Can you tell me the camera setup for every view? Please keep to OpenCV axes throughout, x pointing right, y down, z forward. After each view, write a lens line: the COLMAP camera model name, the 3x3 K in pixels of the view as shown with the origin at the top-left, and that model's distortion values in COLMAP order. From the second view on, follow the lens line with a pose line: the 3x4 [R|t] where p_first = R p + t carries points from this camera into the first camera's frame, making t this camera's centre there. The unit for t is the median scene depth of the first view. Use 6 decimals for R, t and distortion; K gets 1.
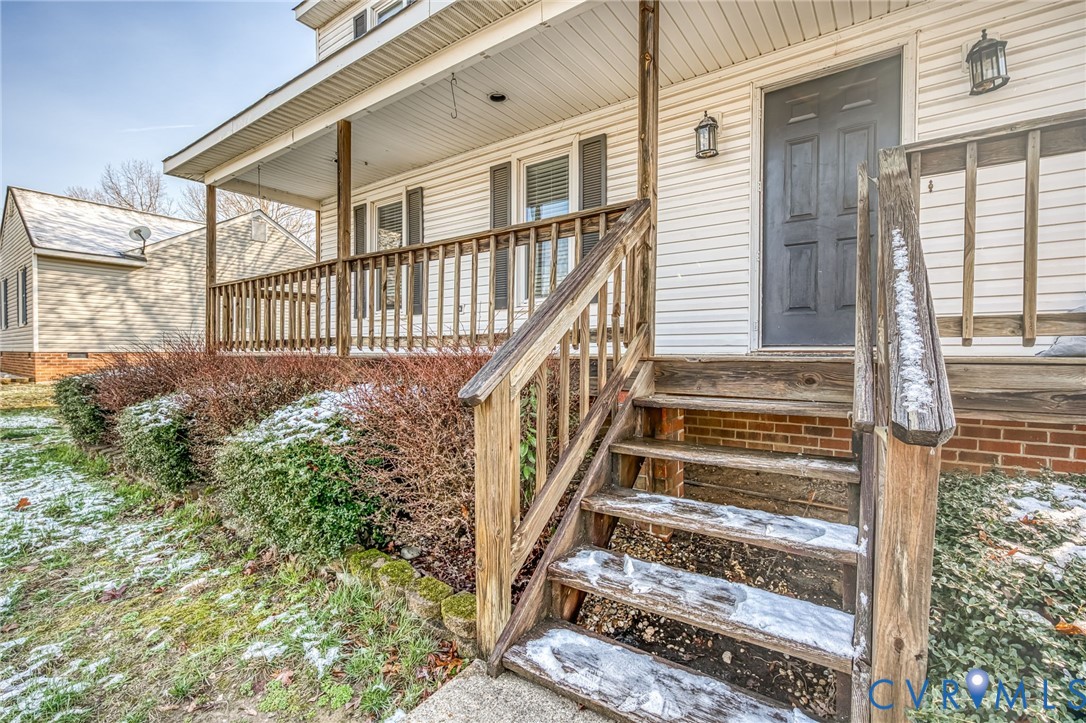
lens RADIAL K [[473.3, 0, 543.0], [0, 473.3, 361.5], [0, 0, 1]] dist [-0.001095, 0.000033]
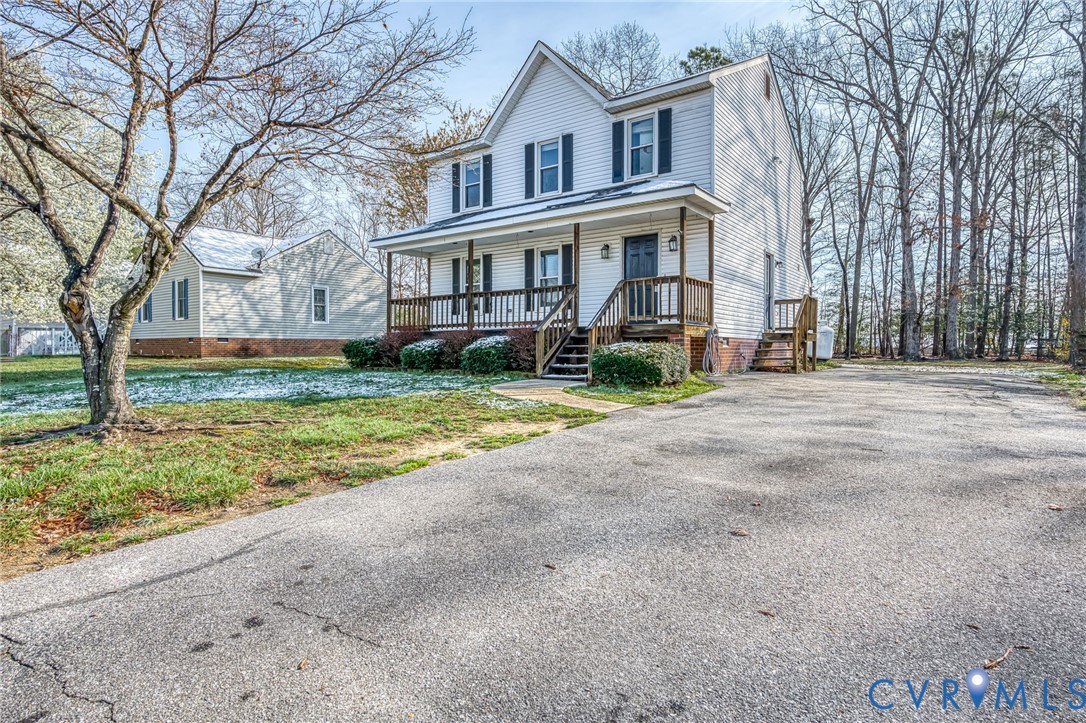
lens RADIAL K [[553.4, 0, 543.0], [0, 553.4, 361.5], [0, 0, 1]] dist [0.001837, 0.000210]
pose [[0.999987, -0.003018, -0.004067, -0.013098], [0.003028, 0.999992, 0.002667, 0.132161], [0.004059, -0.002679, 0.999988, -1.757589]]
